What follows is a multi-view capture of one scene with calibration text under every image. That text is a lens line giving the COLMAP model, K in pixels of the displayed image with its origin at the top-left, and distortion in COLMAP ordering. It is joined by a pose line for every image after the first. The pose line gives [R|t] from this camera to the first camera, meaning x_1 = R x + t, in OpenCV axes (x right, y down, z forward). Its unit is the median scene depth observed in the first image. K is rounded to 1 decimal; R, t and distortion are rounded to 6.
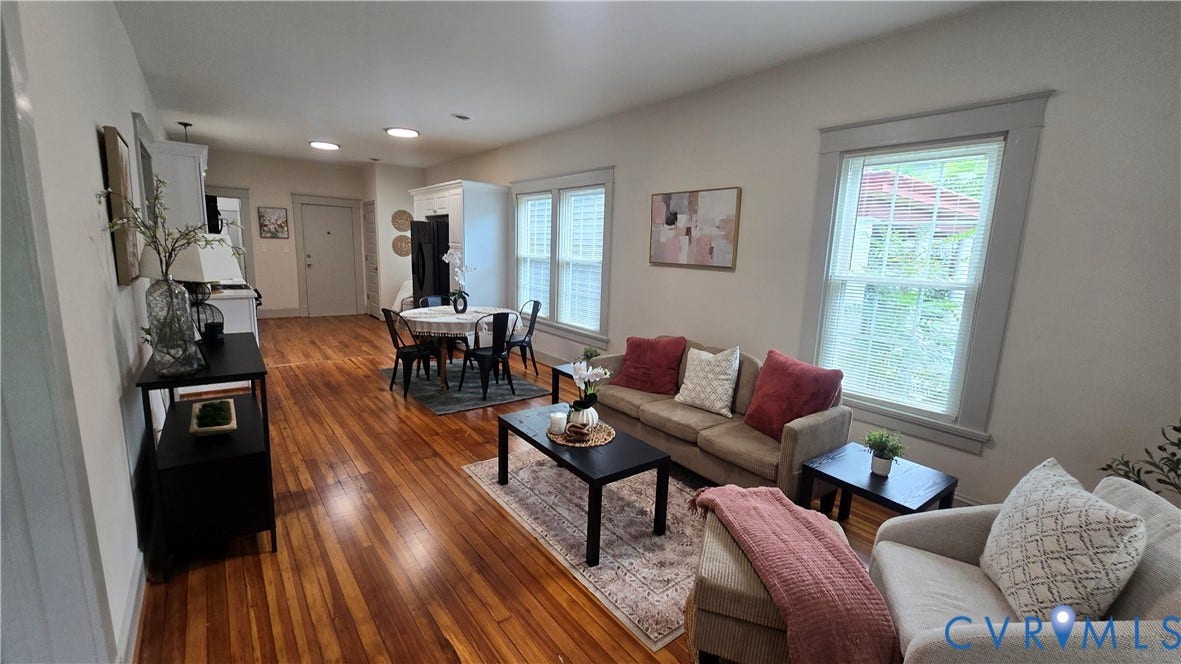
lens RADIAL K [[484.5, 0, 609.4], [0, 484.5, 335.1], [0, 0, 1]] dist [-0.004511, -0.001526]
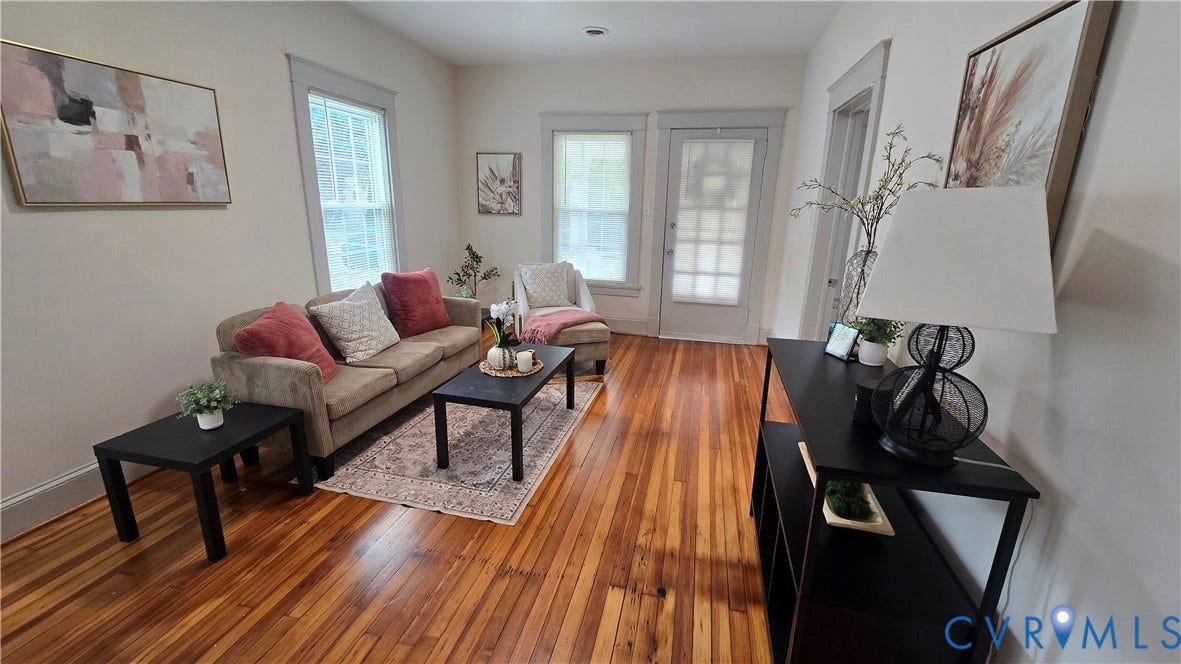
lens RADIAL K [[484.5, 0, 594.0], [0, 484.5, 338.3], [0, 0, 1]] dist [-0.004511, -0.001526]
pose [[-0.614797, -0.266552, 0.742277, -0.652400], [0.090113, 0.911253, 0.401867, -0.185551], [-0.783521, 0.313955, -0.536216, 0.960934]]
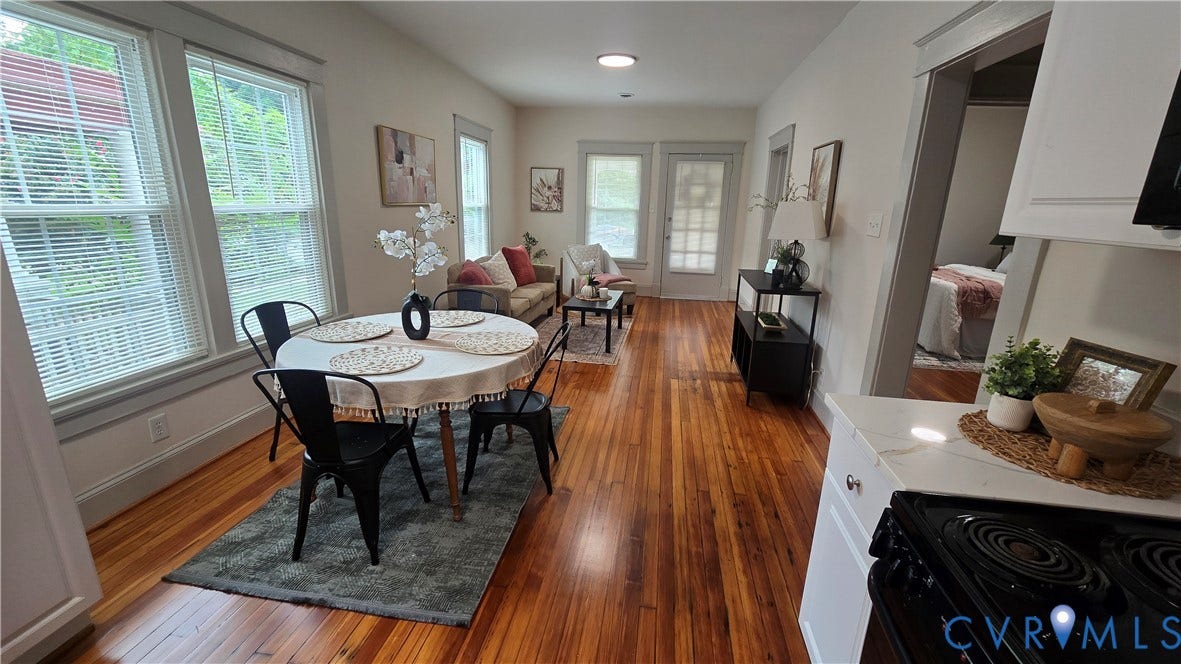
lens RADIAL K [[484.5, 0, 594.6], [0, 484.5, 336.3], [0, 0, 1]] dist [-0.004511, -0.001526]
pose [[-0.671099, -0.254959, 0.696148, -0.963519], [0.075048, 0.910818, 0.405928, -0.290163], [-0.737559, 0.324663, -0.592115, 1.472187]]
